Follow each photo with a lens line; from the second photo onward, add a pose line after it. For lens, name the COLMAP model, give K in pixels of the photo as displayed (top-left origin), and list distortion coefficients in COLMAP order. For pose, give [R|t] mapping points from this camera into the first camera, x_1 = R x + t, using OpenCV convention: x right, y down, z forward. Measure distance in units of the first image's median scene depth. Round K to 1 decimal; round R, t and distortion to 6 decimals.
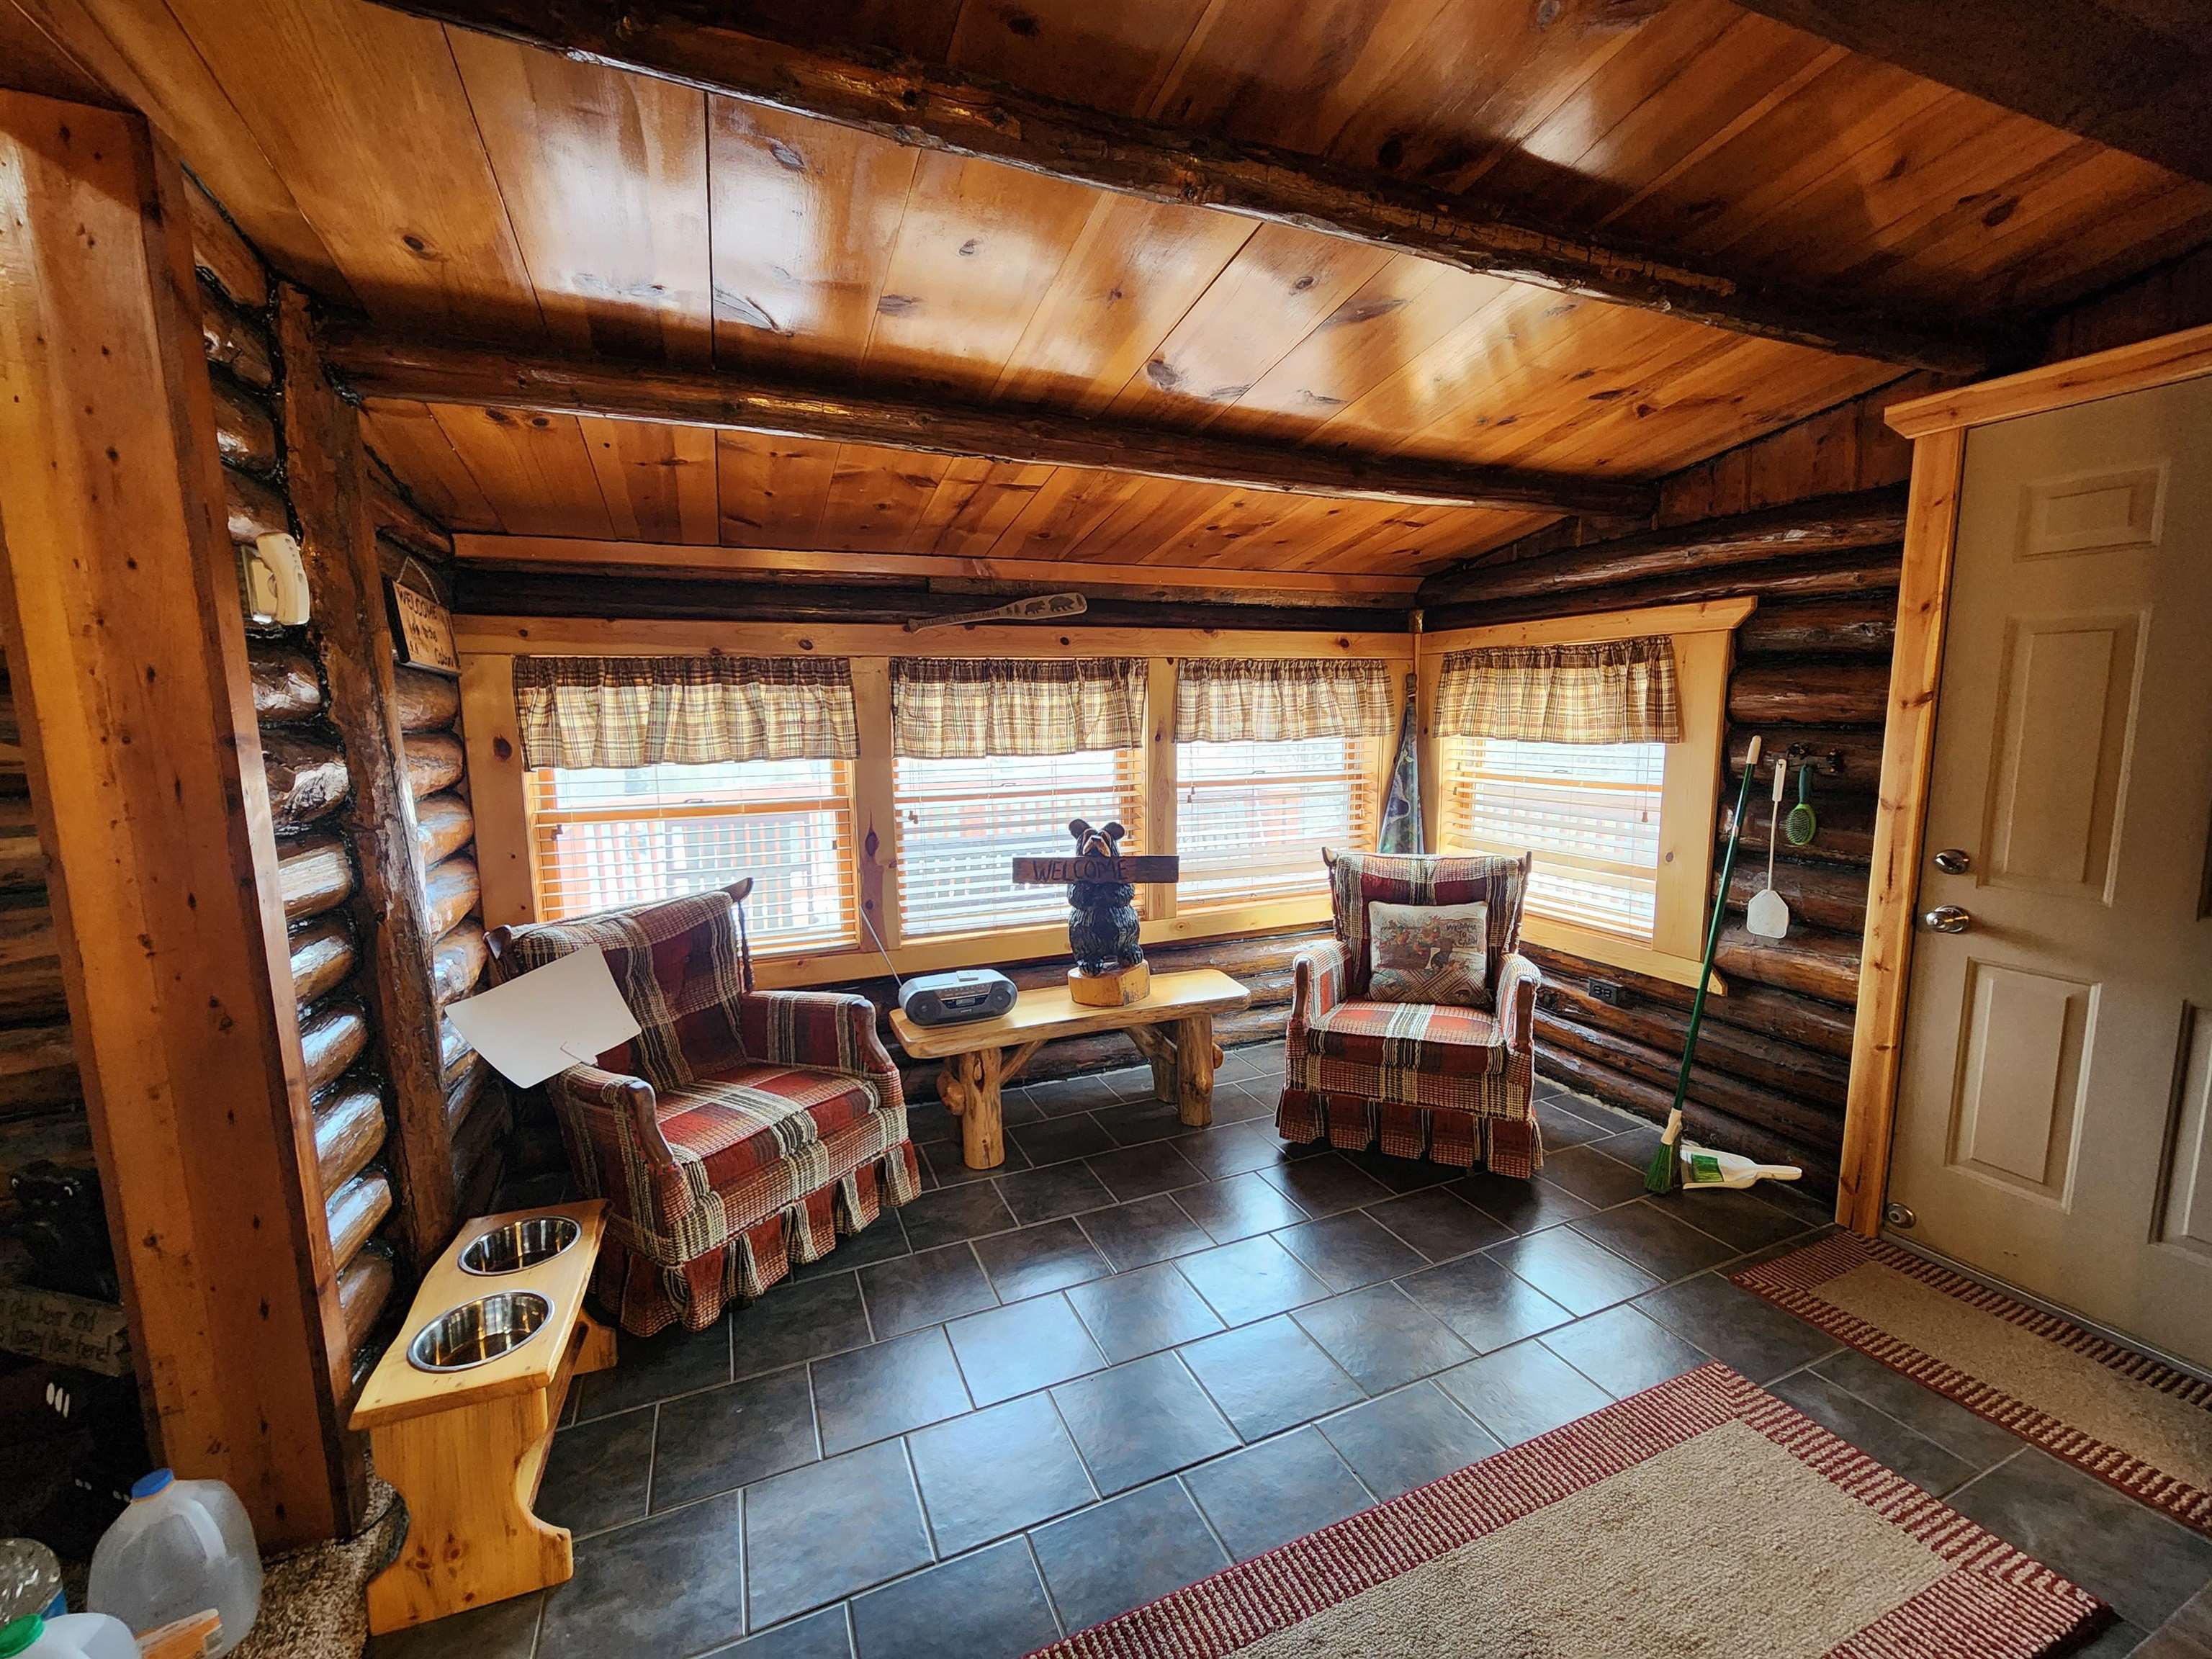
lens RADIAL K [[908.8, 0, 1089.2], [0, 908.8, 822.3], [0, 0, 1]] dist [-0.003274, 0.000422]
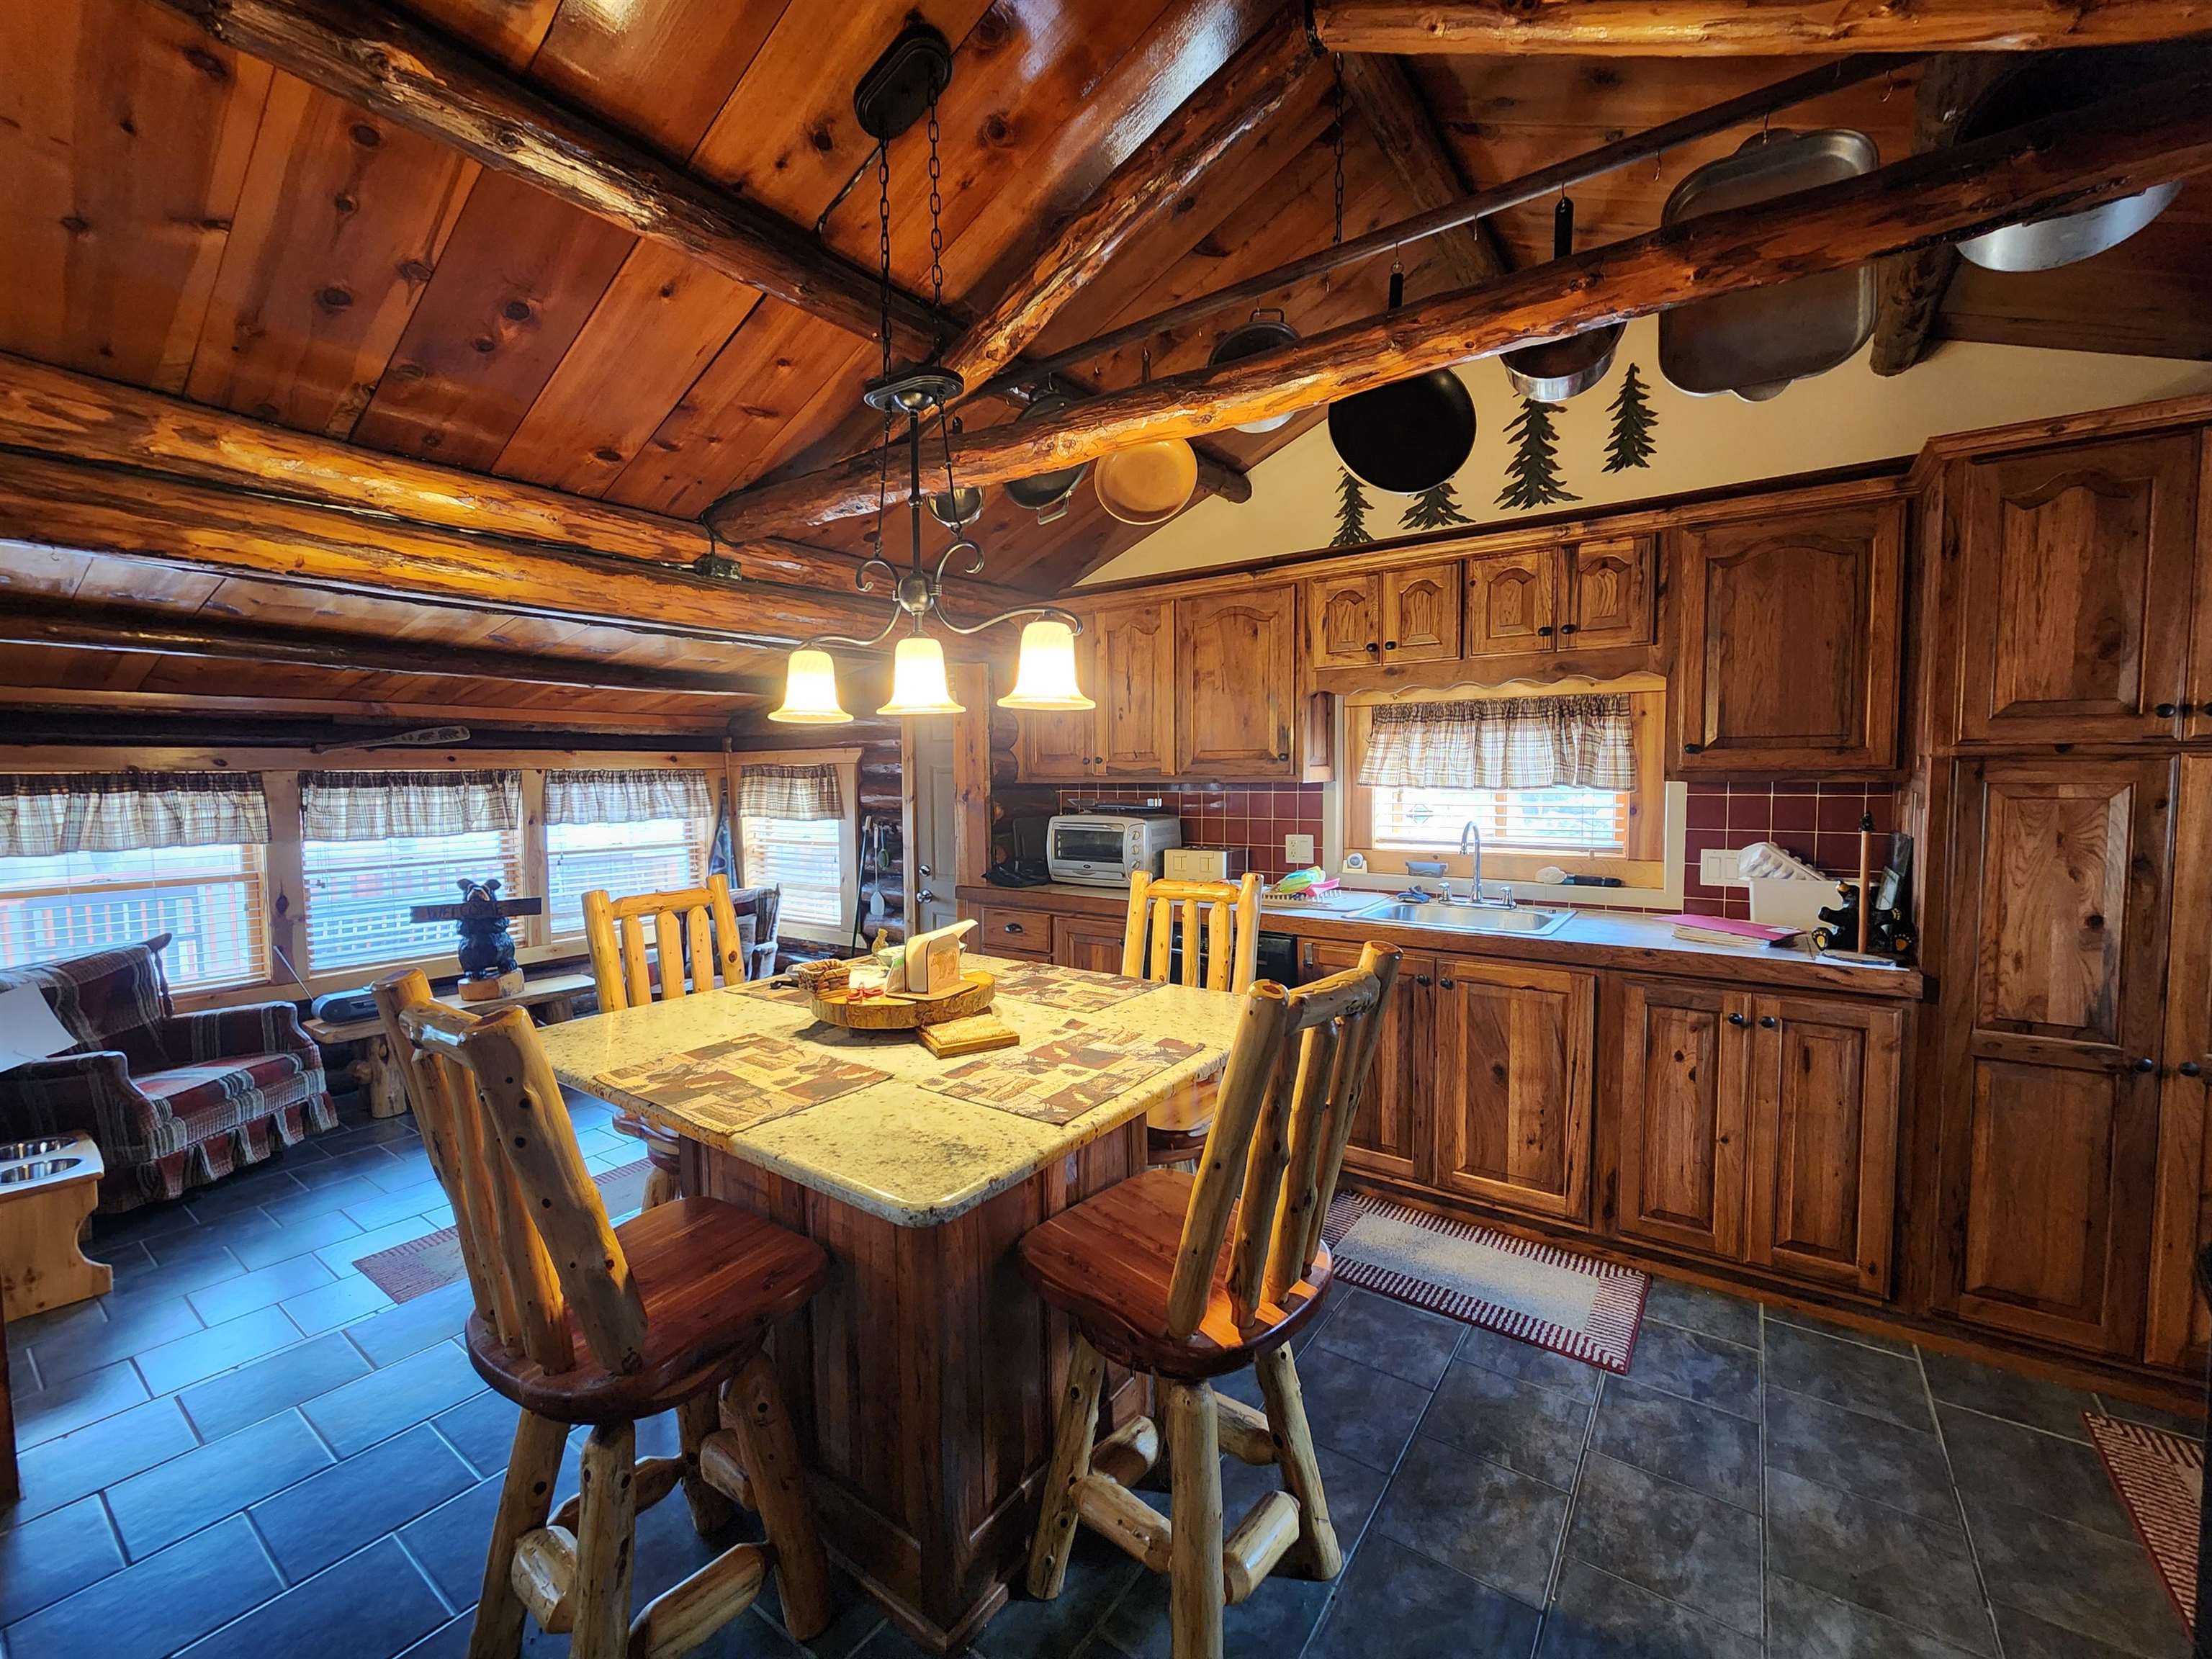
lens RADIAL K [[908.8, 0, 1095.8], [0, 908.8, 823.6], [0, 0, 1]] dist [-0.003274, 0.000422]
pose [[0.850204, -0.024073, 0.525902, 0.099529], [0.065084, 0.996097, -0.059621, 0.071288], [-0.522414, 0.084918, 0.848453, -0.919870]]
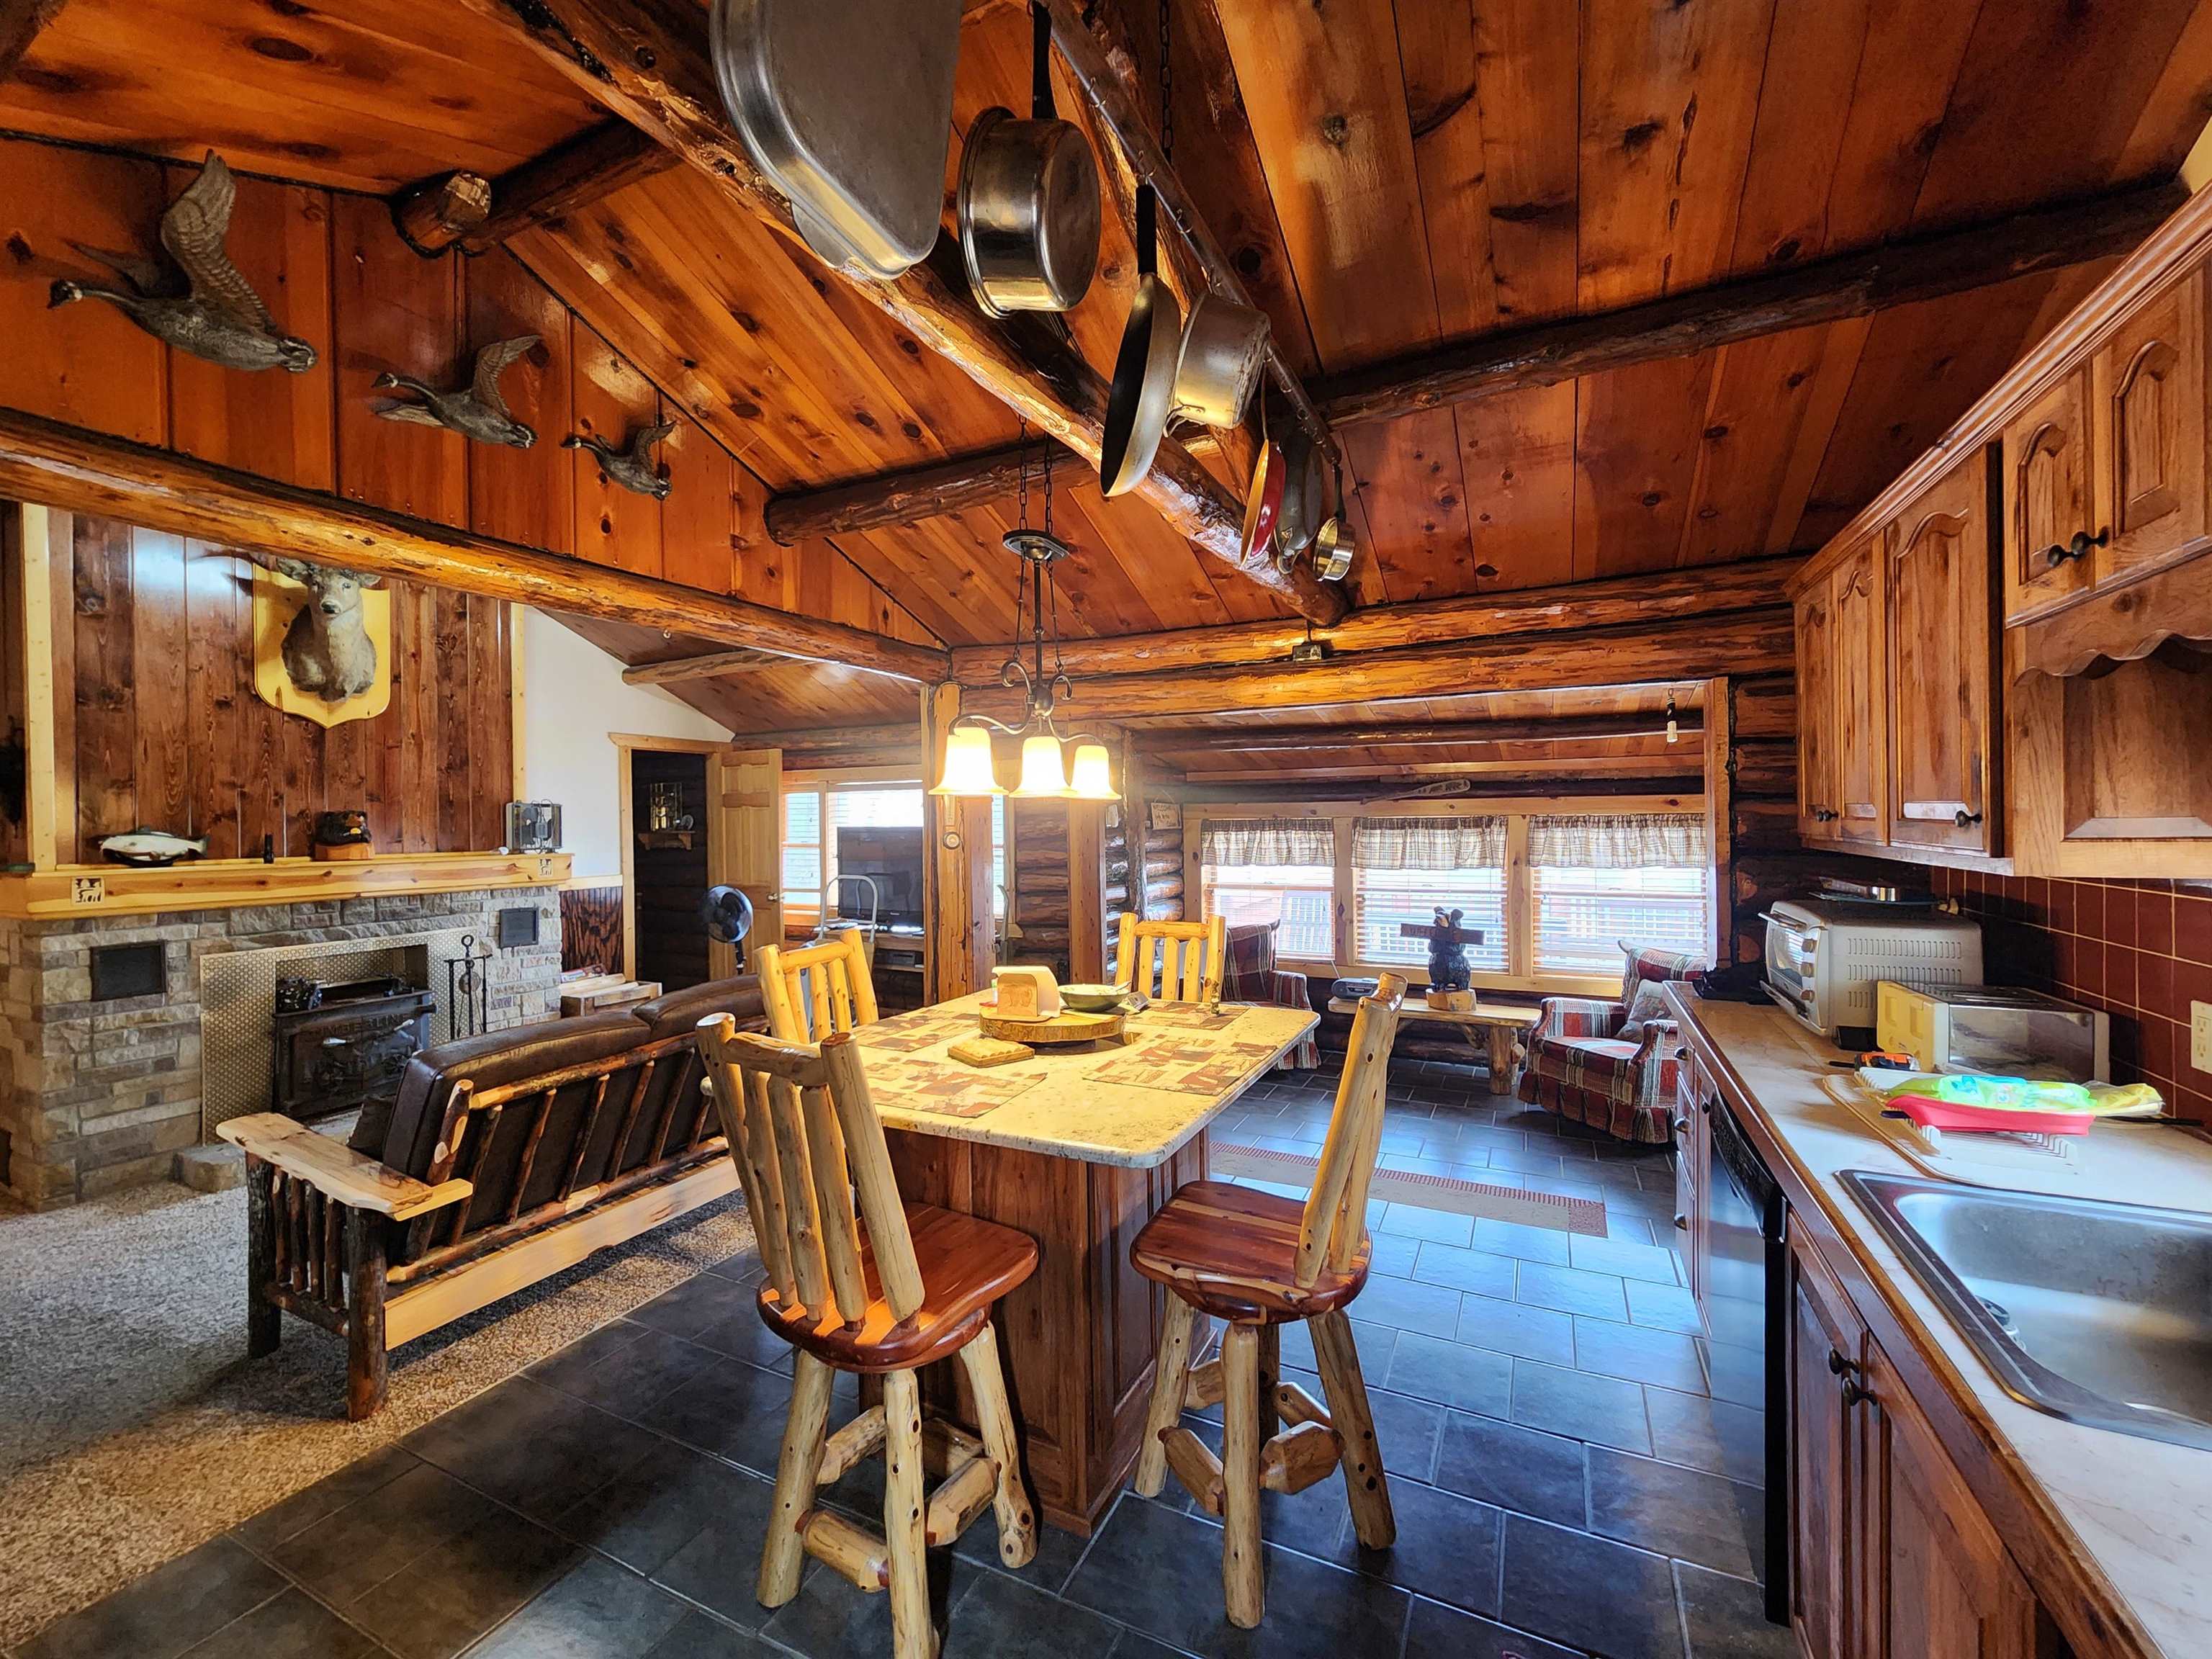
lens RADIAL K [[908.8, 0, 1096.7], [0, 908.8, 822.7], [0, 0, 1]] dist [-0.003274, 0.000422]
pose [[0.657210, 0.010238, -0.753638, 1.016037], [-0.090985, 0.993673, -0.065844, 0.014963], [0.748196, 0.111843, 0.653983, -0.810816]]
